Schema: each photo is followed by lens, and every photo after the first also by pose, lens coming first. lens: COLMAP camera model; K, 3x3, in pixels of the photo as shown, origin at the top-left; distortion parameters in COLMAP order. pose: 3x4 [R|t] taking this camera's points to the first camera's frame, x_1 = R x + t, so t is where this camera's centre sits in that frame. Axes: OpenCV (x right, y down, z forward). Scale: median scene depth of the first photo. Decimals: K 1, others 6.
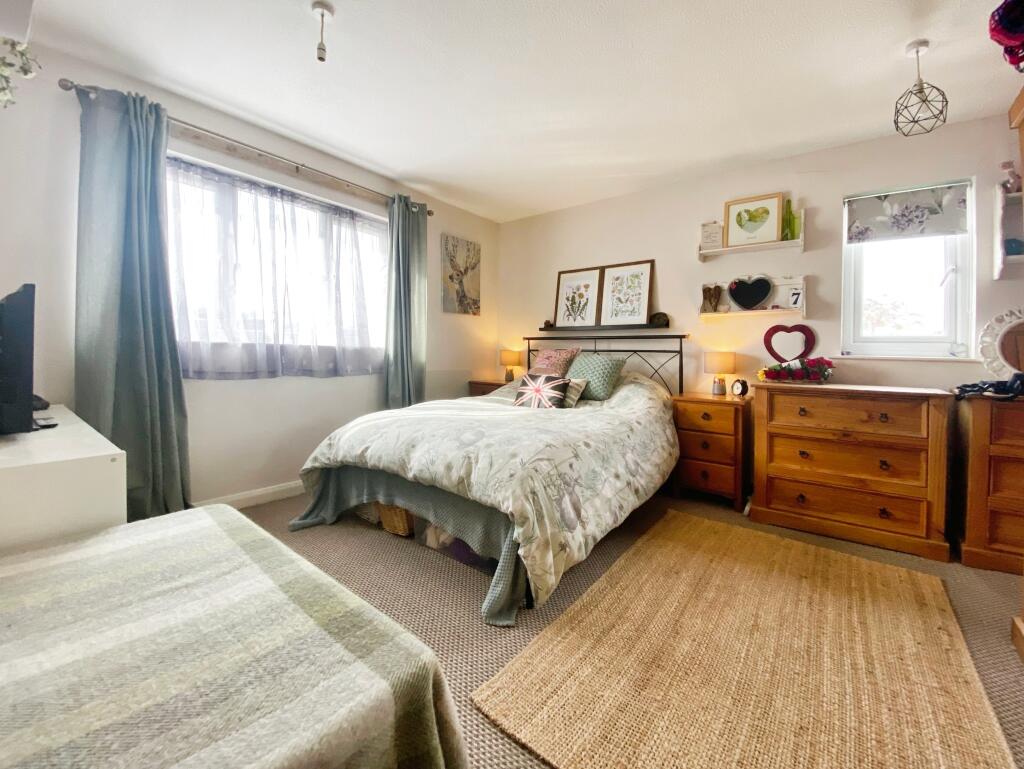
lens RADIAL K [[414.0, 0, 512.0], [0, 414.0, 384.5], [0, 0, 1]] dist [-0.017866, -0.000242]
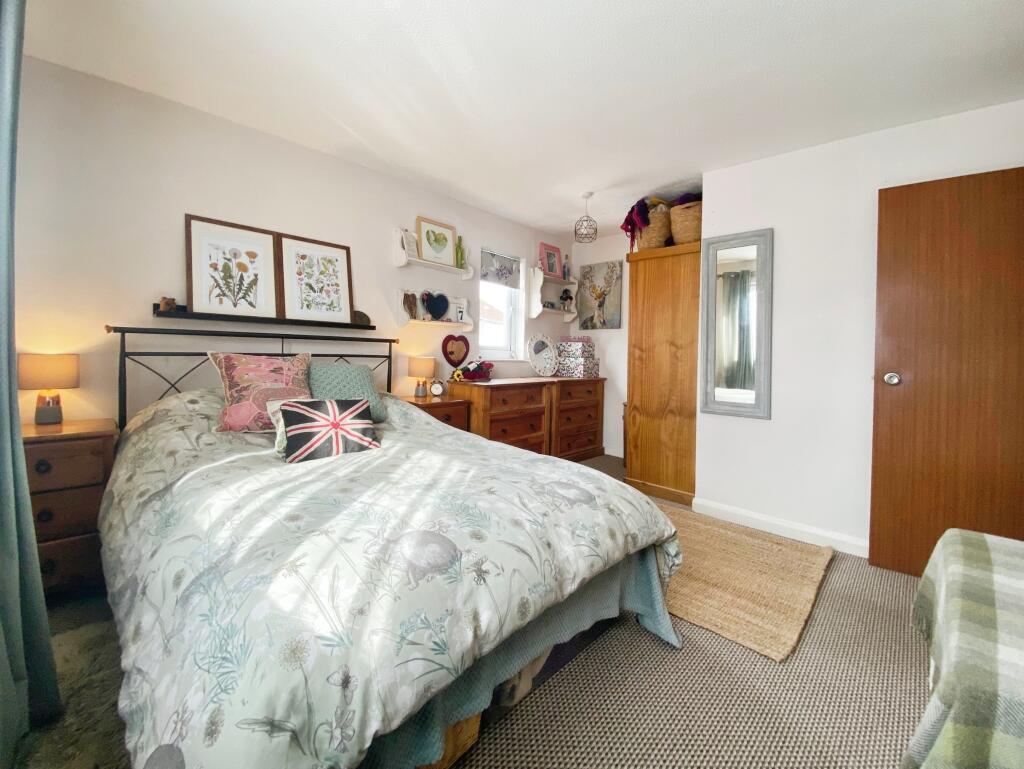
lens RADIAL K [[440.2, 0, 512.0], [0, 440.2, 357.0], [0, 0, 1]] dist [0.000127, -0.000052]
pose [[0.070715, -0.026803, 0.997136, -0.540632], [0.039924, 0.998914, 0.024020, -0.087527], [-0.996697, 0.038111, 0.071708, 0.615623]]
